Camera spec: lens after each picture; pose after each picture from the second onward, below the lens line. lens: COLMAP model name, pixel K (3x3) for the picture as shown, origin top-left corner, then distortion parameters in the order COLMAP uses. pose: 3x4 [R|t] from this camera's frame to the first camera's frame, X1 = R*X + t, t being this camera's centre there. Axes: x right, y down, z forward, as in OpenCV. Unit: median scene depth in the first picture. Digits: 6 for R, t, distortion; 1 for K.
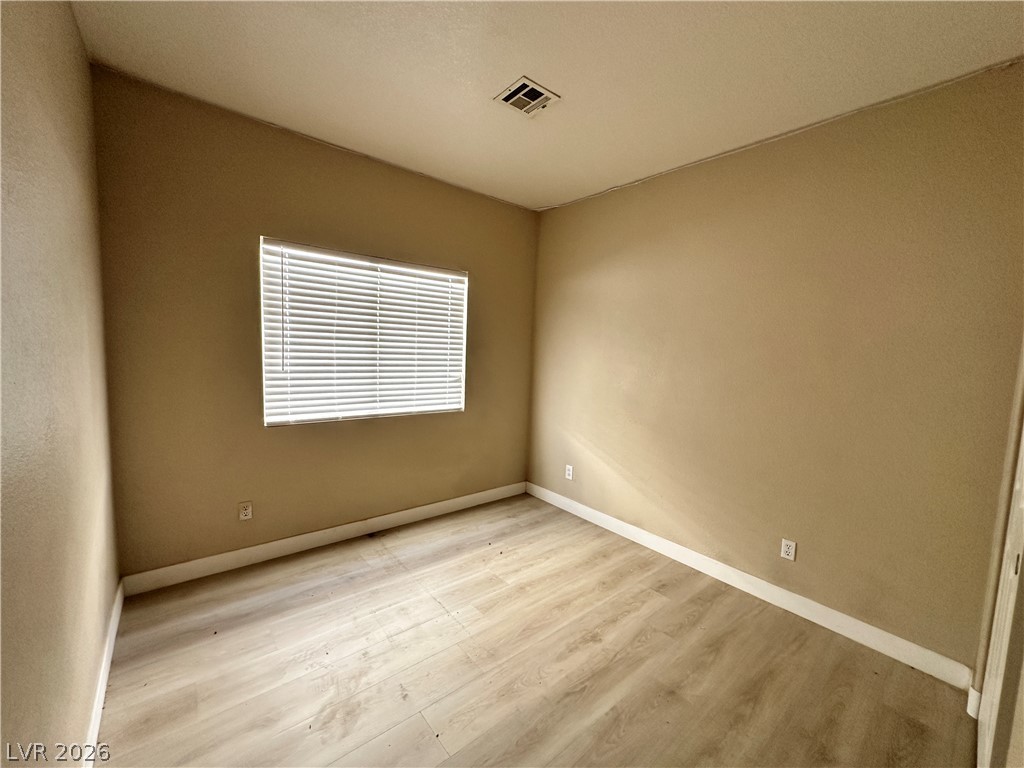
lens RADIAL K [[413.4, 0, 510.0], [0, 413.4, 383.3], [0, 0, 1]] dist [0.001506, -0.000050]
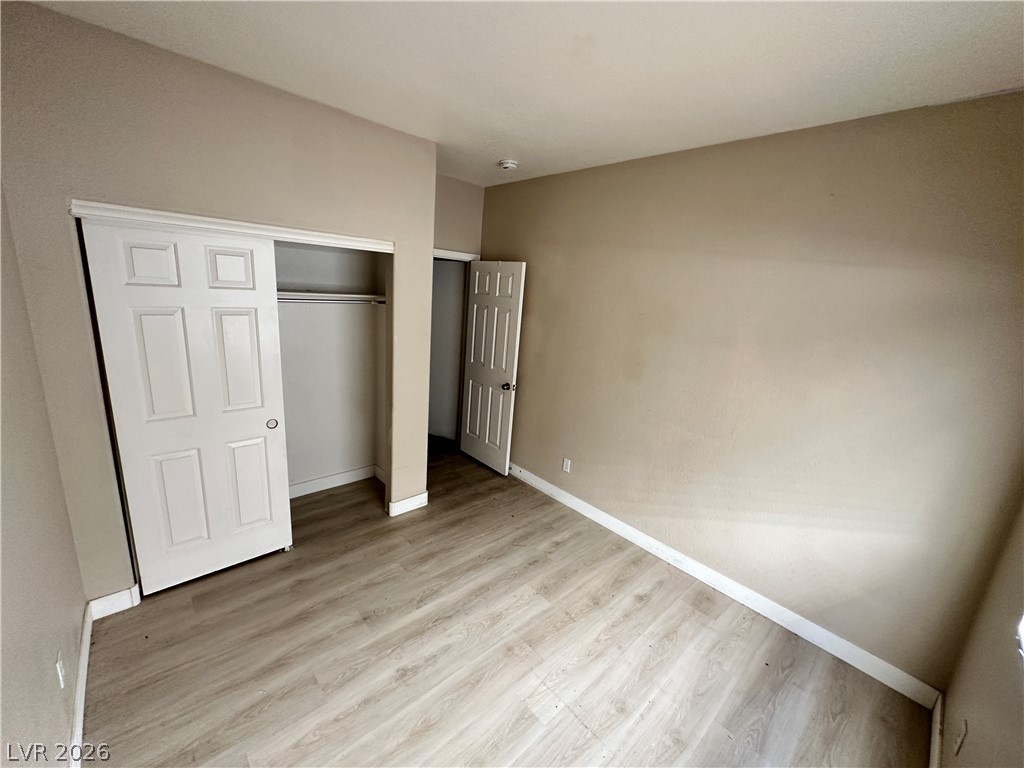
lens RADIAL K [[413.4, 0, 512.7], [0, 413.4, 386.3], [0, 0, 1]] dist [0.001506, -0.000050]
pose [[-0.991382, -0.104309, -0.079251, 0.107027], [-0.124165, 0.941057, 0.314633, -0.345436], [0.041761, 0.321762, -0.945899, 1.805647]]
